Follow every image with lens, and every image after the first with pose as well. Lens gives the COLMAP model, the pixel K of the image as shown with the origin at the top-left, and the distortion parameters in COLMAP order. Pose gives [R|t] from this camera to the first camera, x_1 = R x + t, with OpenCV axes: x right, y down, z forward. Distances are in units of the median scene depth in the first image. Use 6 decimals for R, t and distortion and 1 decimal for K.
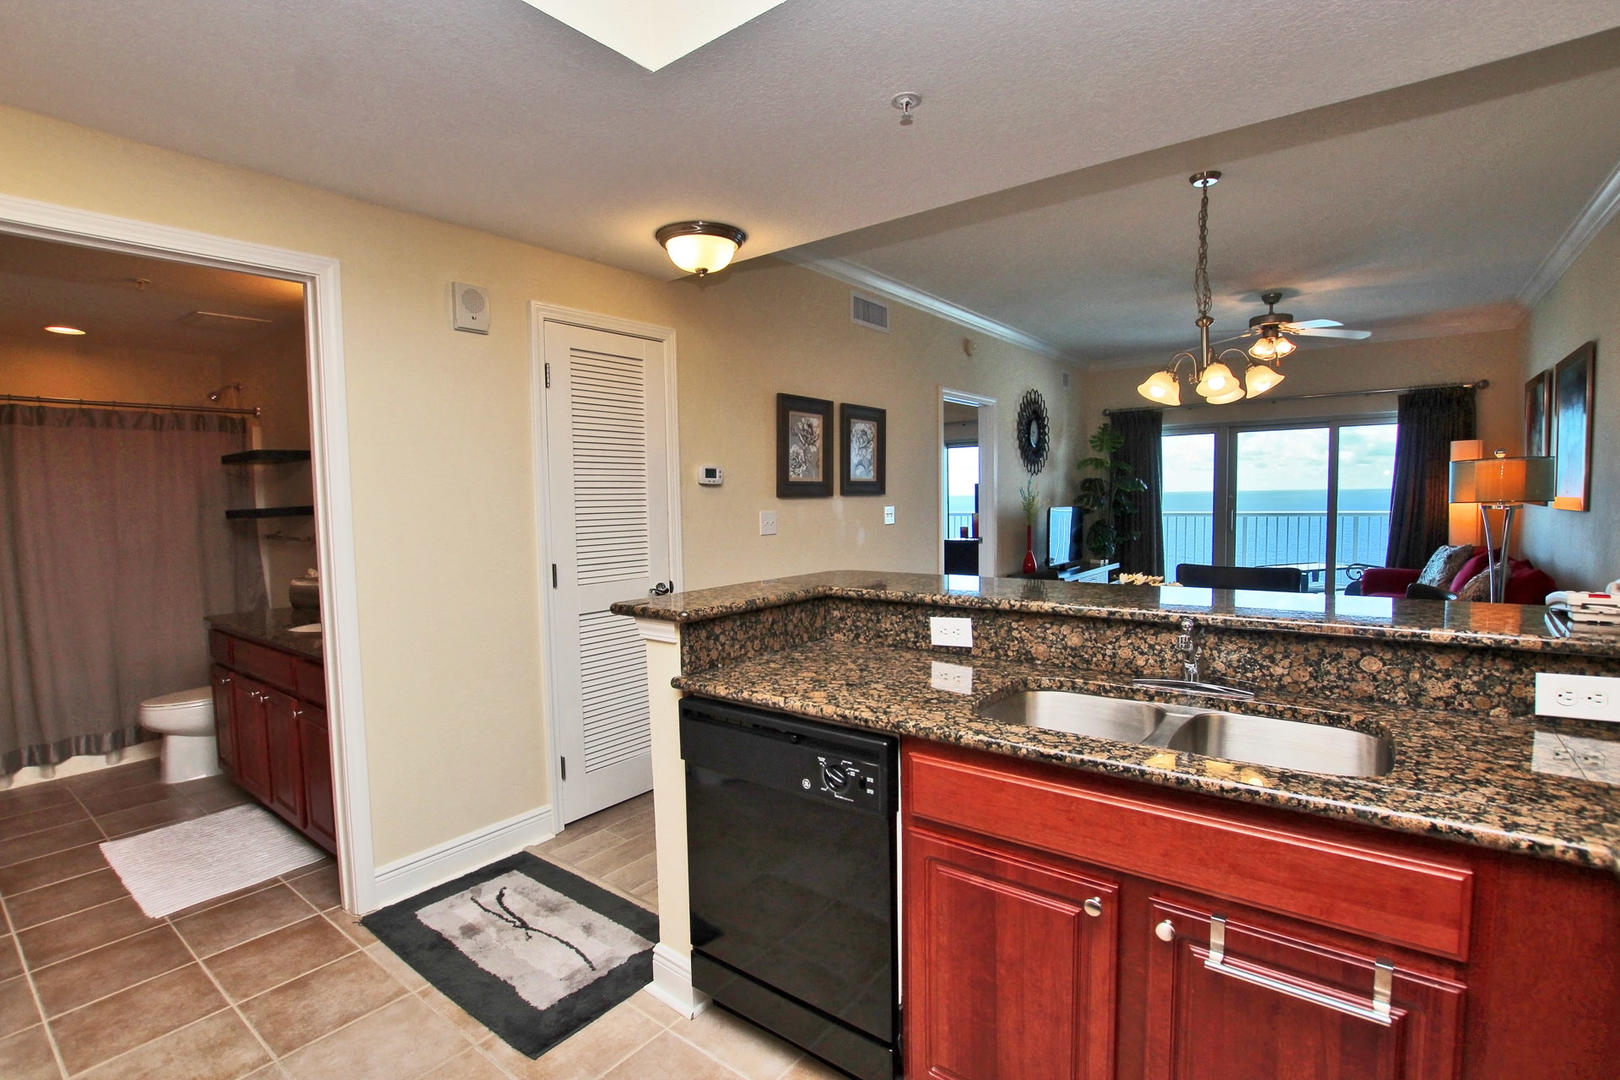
lens RADIAL K [[769.1, 0, 810.7], [0, 769.1, 545.8], [0, 0, 1]] dist [-0.016331, 0.002013]
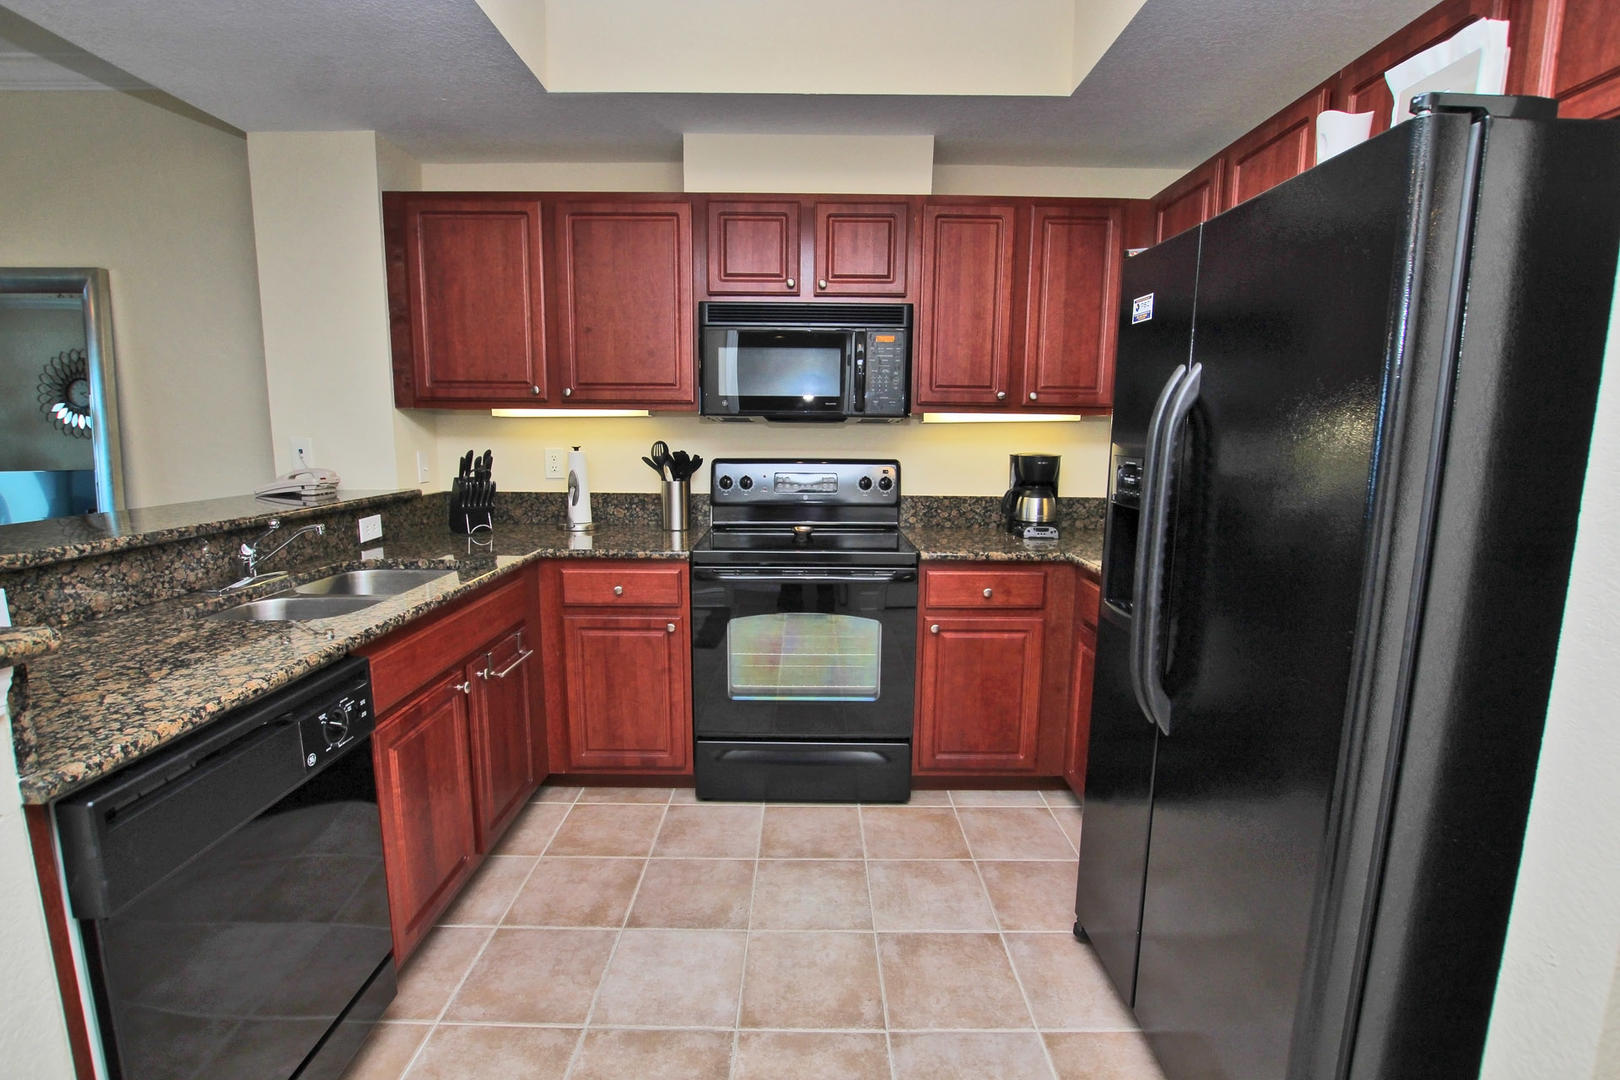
lens RADIAL K [[769.1, 0, 811.2], [0, 769.1, 545.7], [0, 0, 1]] dist [-0.016331, 0.002013]
pose [[-0.612862, -0.103112, 0.783433, -0.848900], [0.059244, 0.982663, 0.175679, -0.020524], [-0.787966, 0.154081, -0.596128, 0.931012]]
